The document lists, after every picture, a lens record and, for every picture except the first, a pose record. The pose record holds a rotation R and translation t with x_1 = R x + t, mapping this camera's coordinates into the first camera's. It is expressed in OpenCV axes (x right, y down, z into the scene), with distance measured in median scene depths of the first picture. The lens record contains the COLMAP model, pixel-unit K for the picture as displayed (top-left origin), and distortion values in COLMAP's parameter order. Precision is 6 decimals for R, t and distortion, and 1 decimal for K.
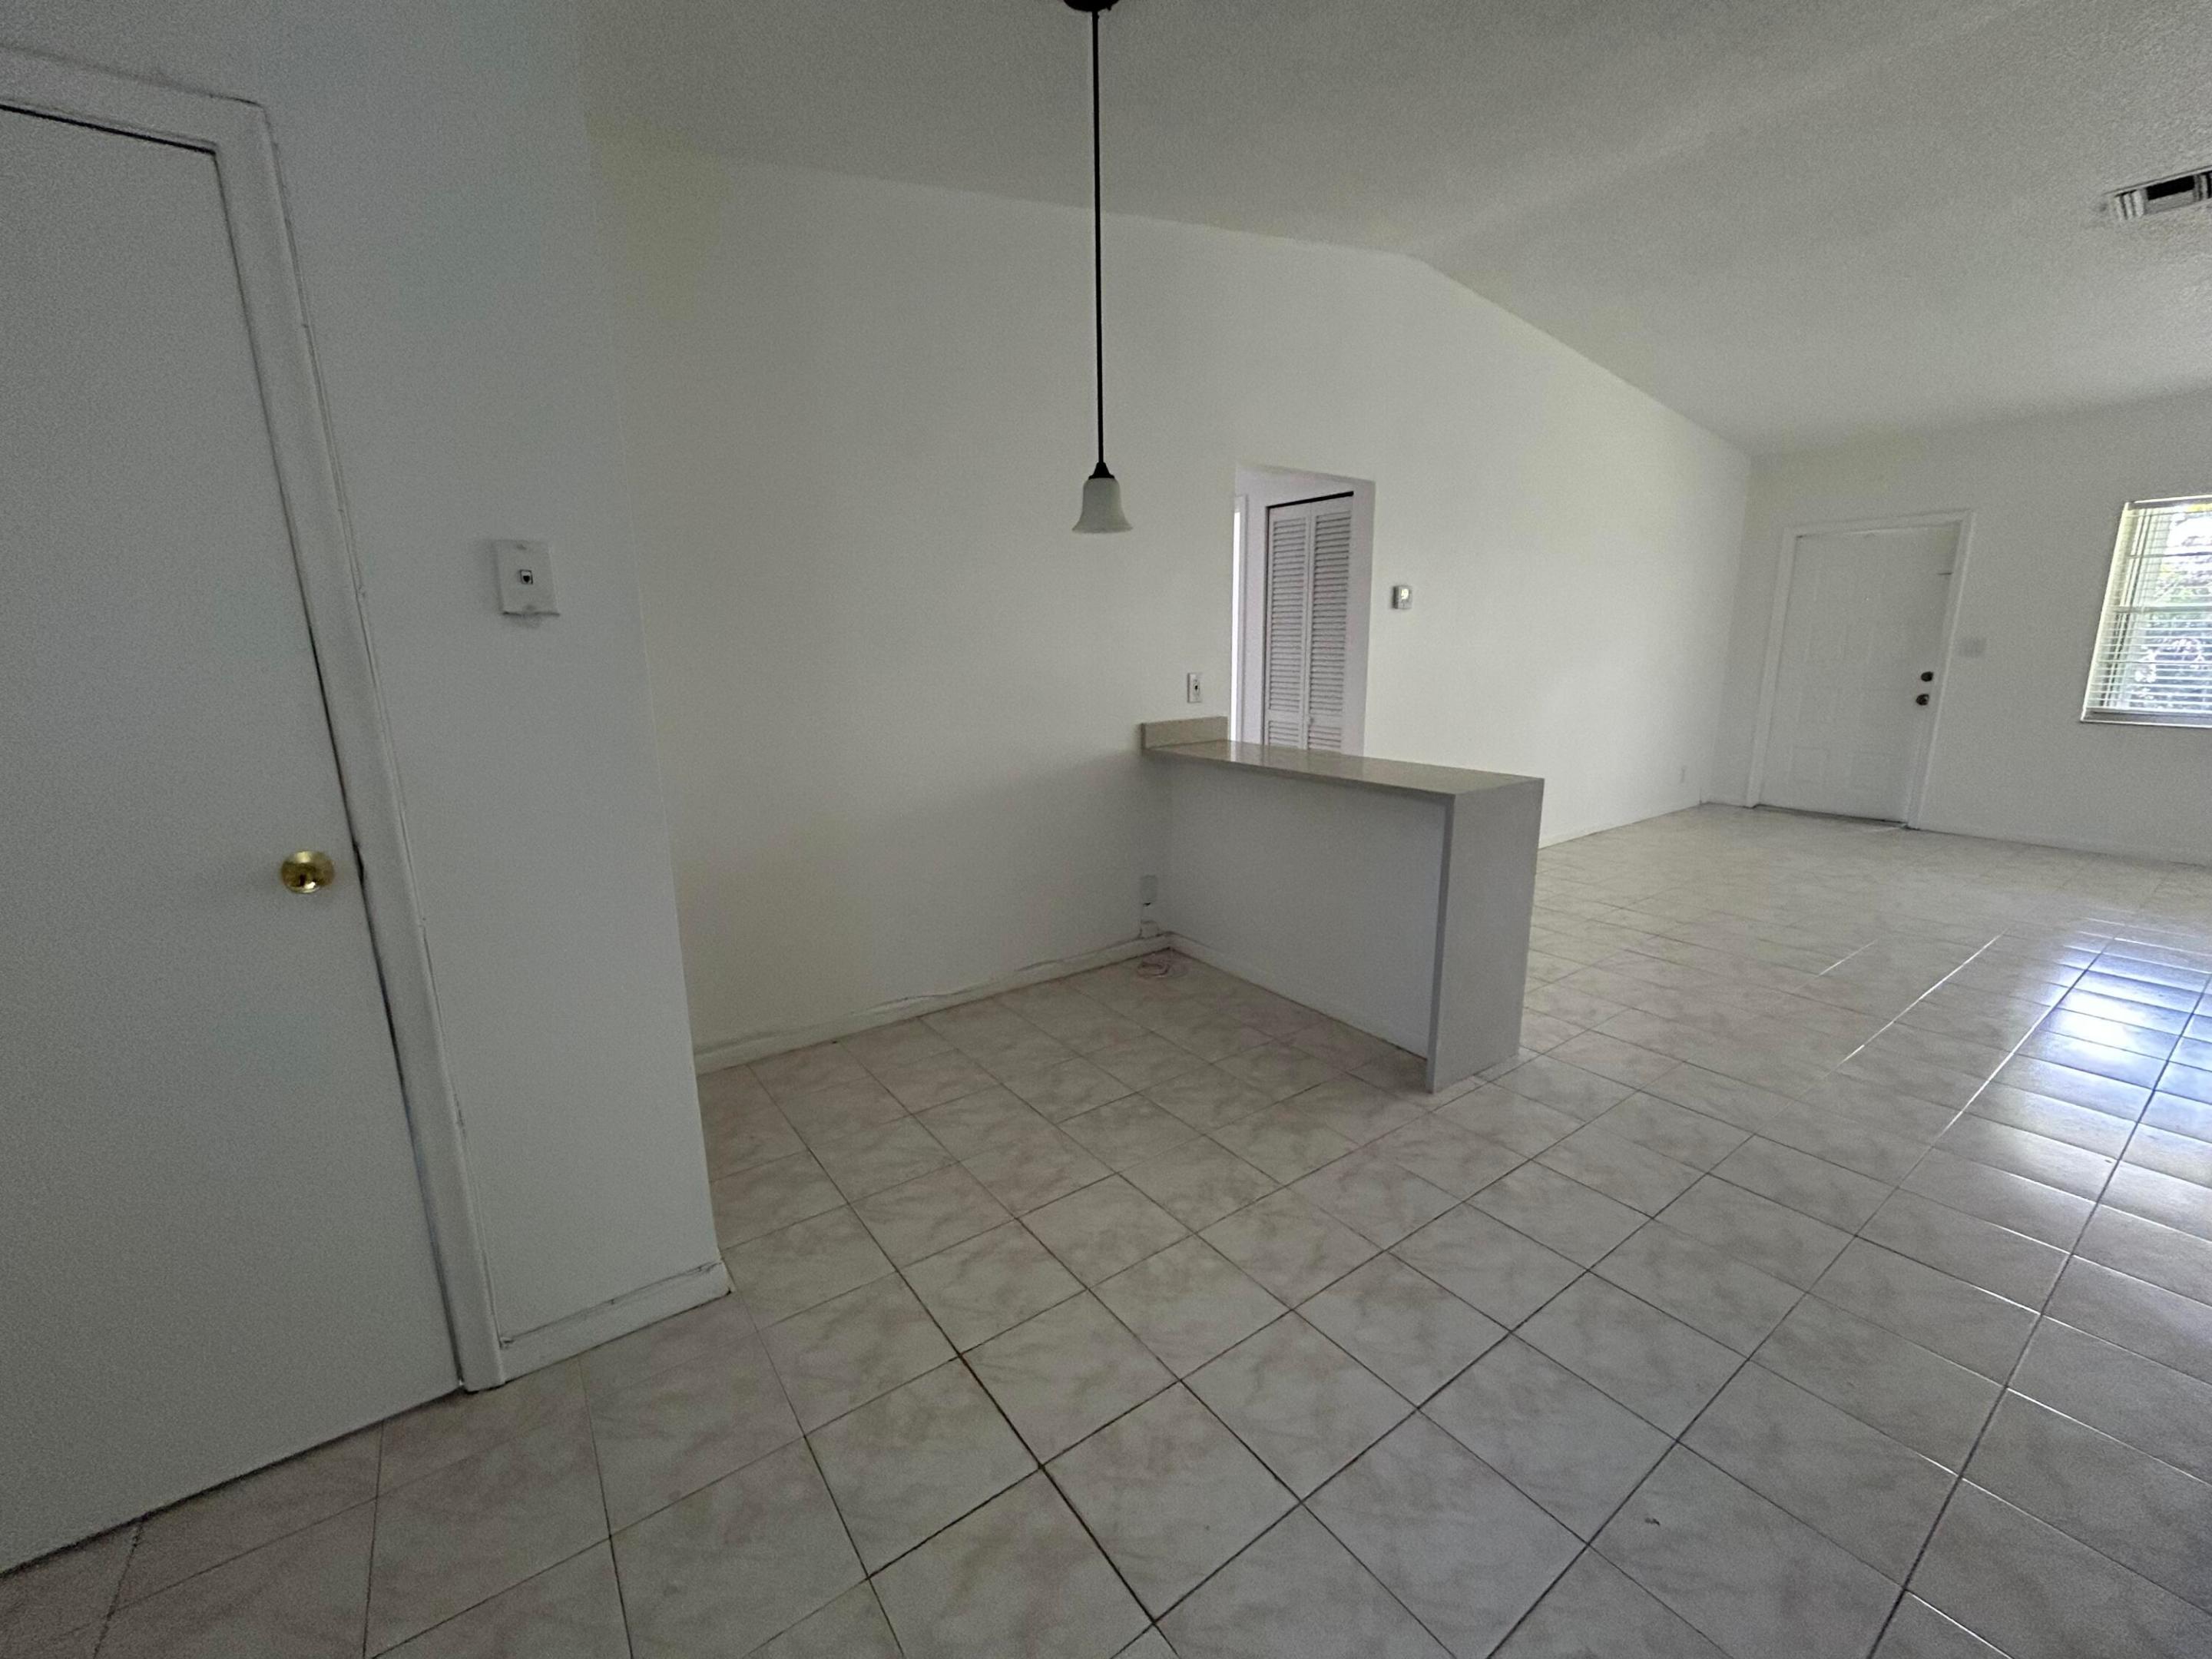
lens RADIAL K [[900.3, 0, 1104.7], [0, 900.3, 826.9], [0, 0, 1]] dist [0.001682, 0.000457]
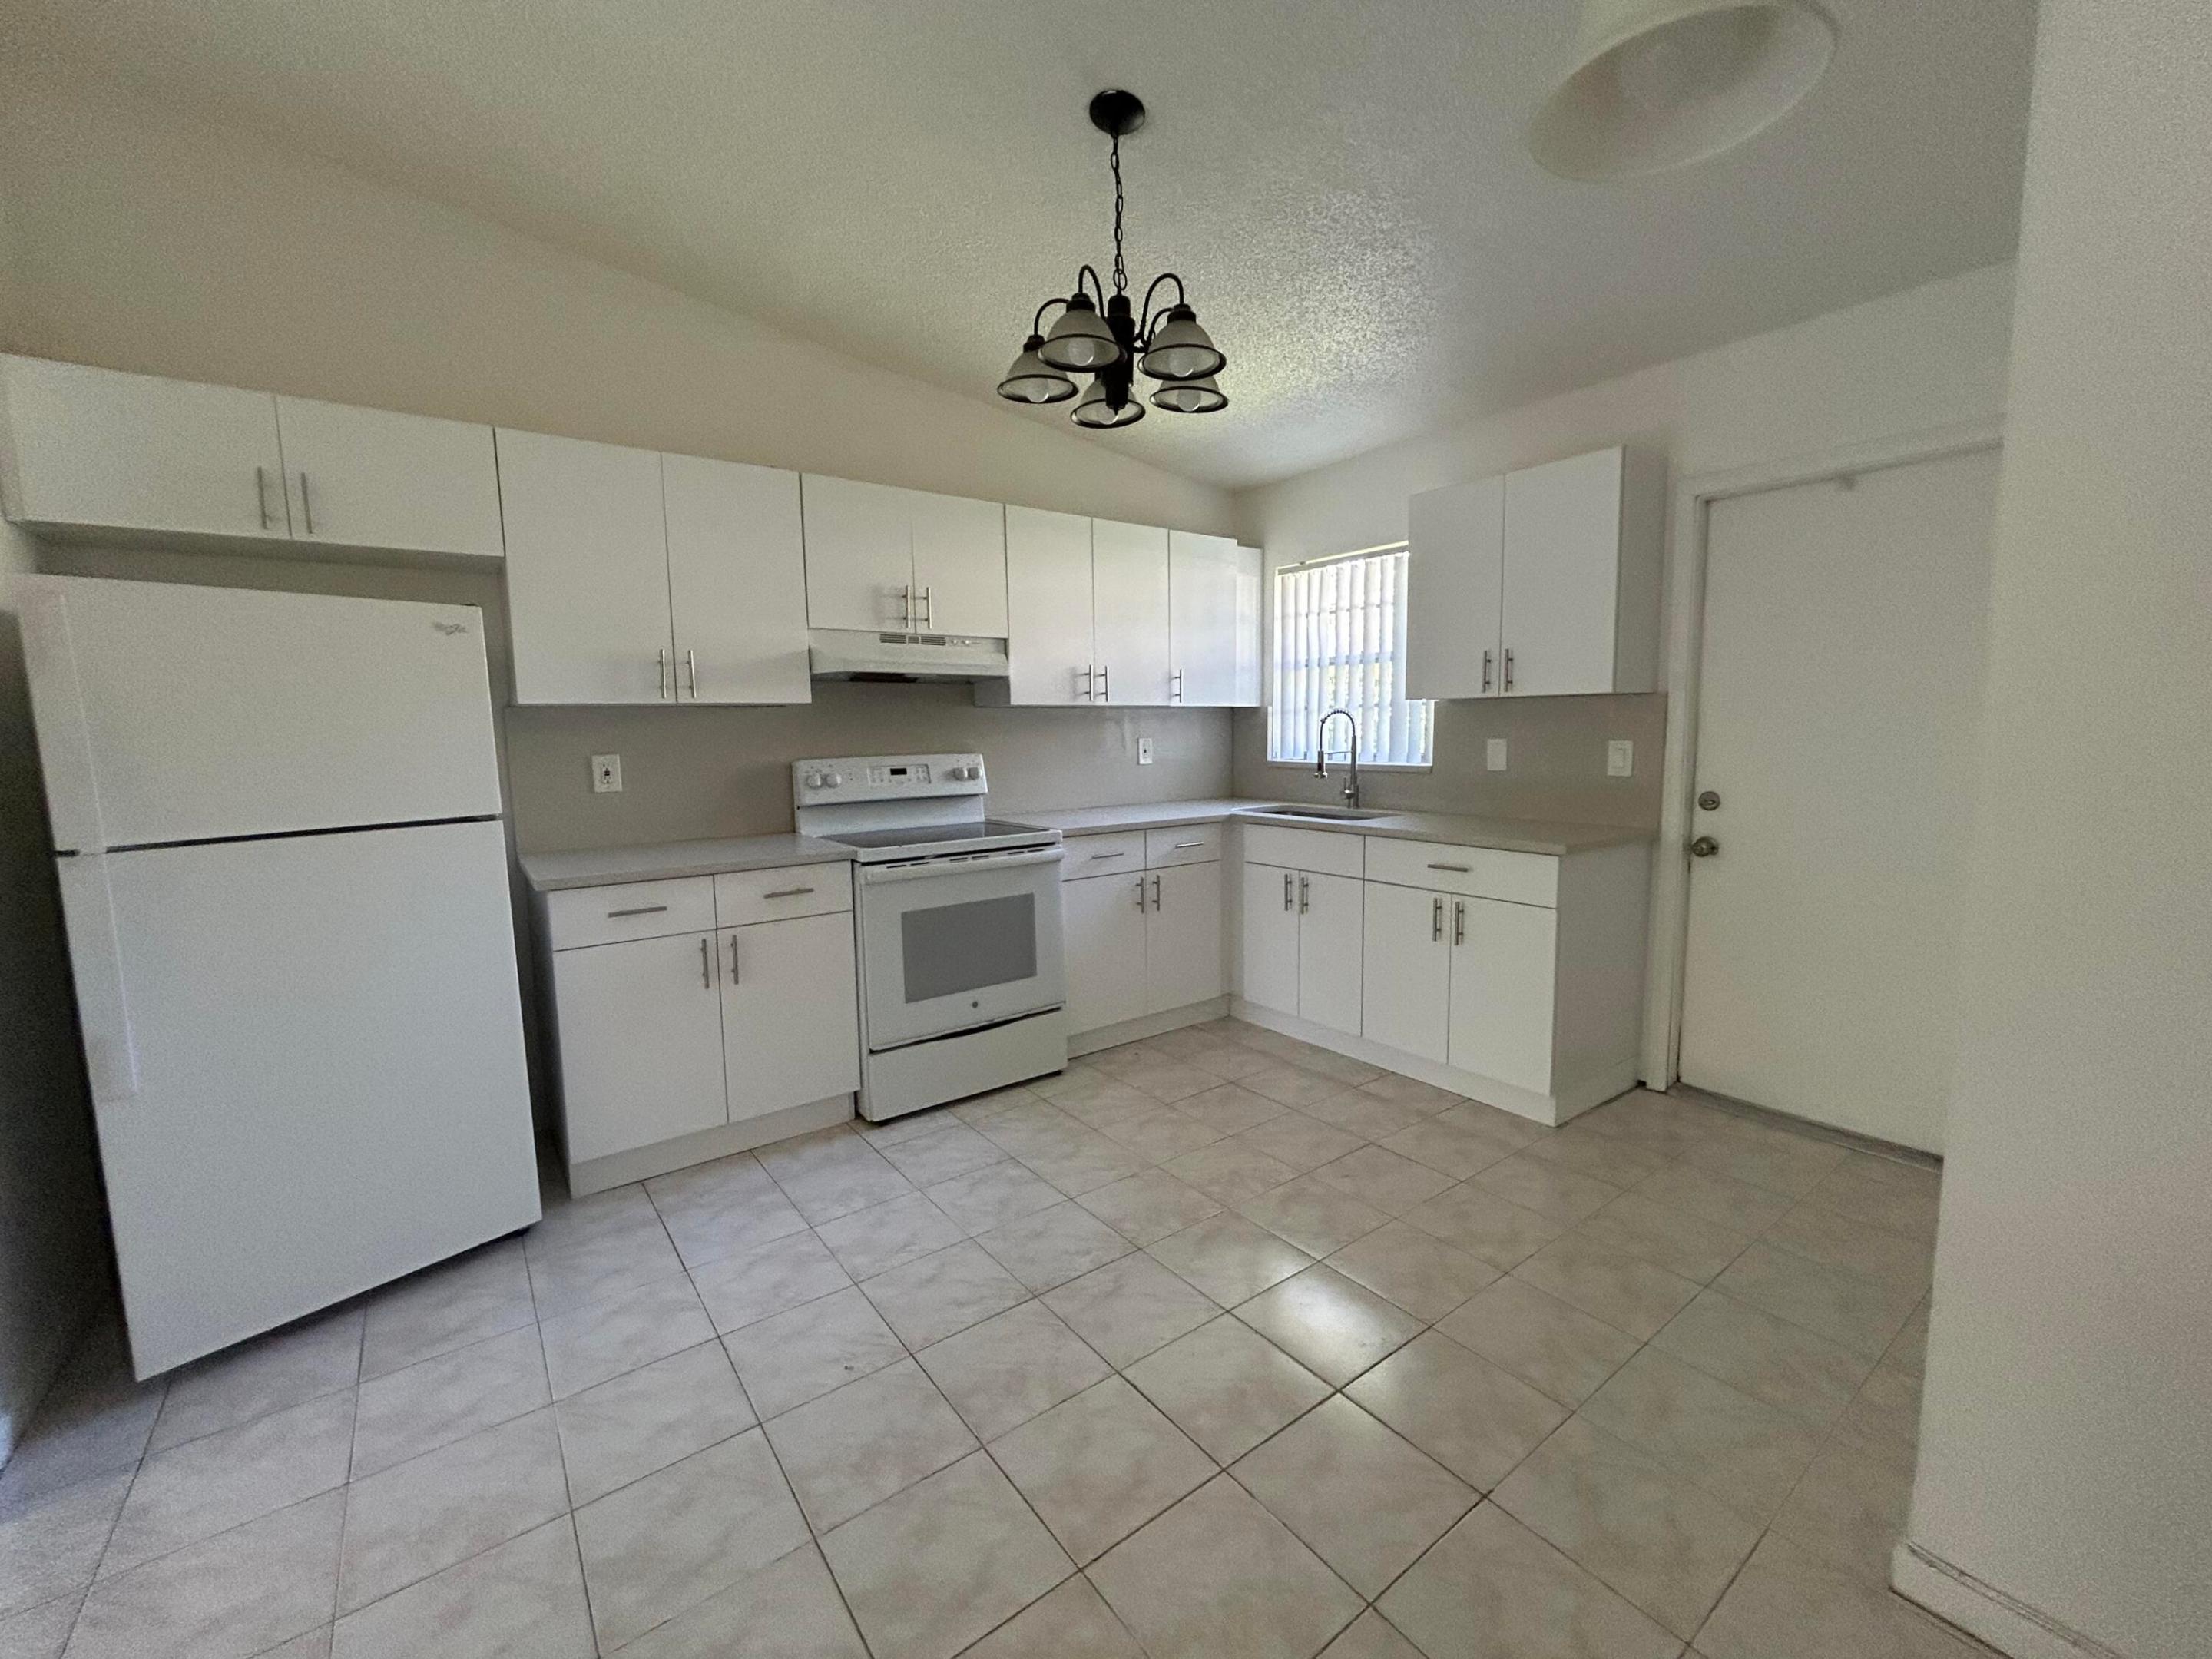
lens RADIAL K [[900.3, 0, 1104.7], [0, 900.3, 826.9], [0, 0, 1]] dist [0.001682, 0.000457]
pose [[-0.999425, 0.031606, -0.012274, 0.115979], [0.026116, 0.948473, 0.315781, -0.178226], [0.021622, 0.315279, -0.948753, 0.979182]]
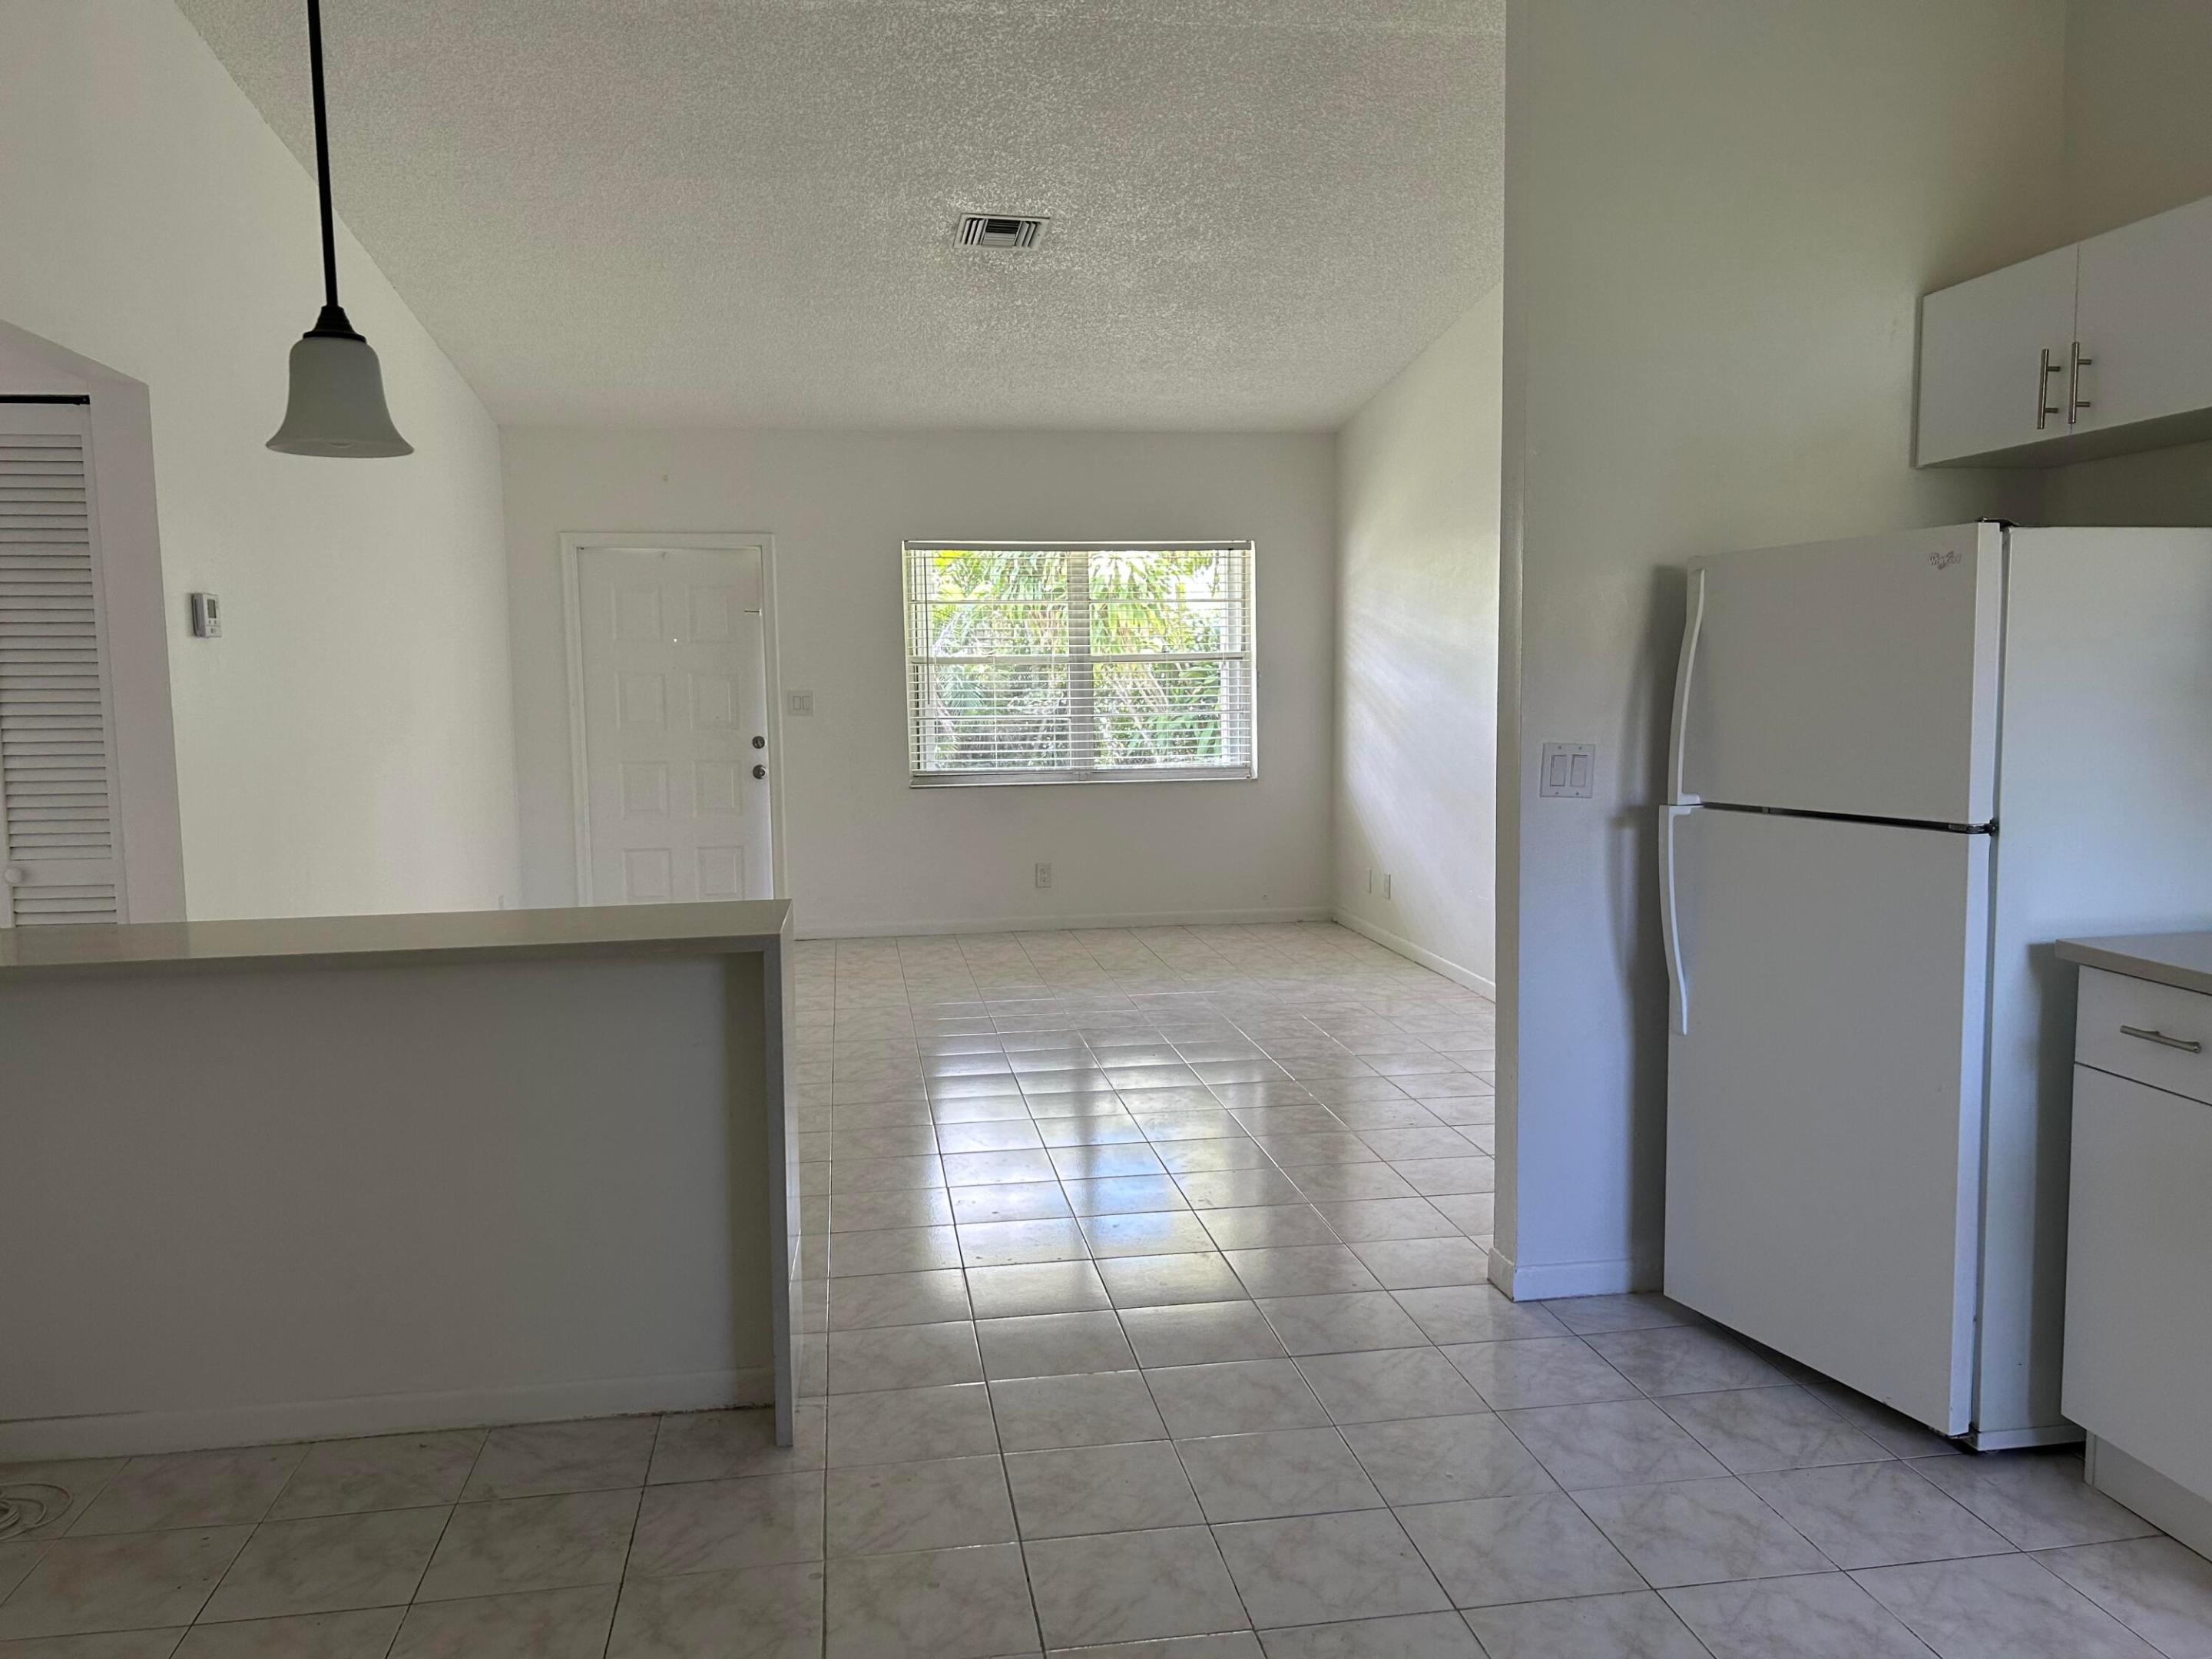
lens RADIAL K [[1649.0, 0, 1109.3], [0, 1649.0, 833.5], [0, 0, 1]] dist [0.090971, -0.140992]
pose [[0.444025, -0.080951, 0.892350, -0.460109], [0.194298, 0.980912, -0.007696, -0.045245], [-0.874694, 0.176799, 0.451279, 0.243465]]
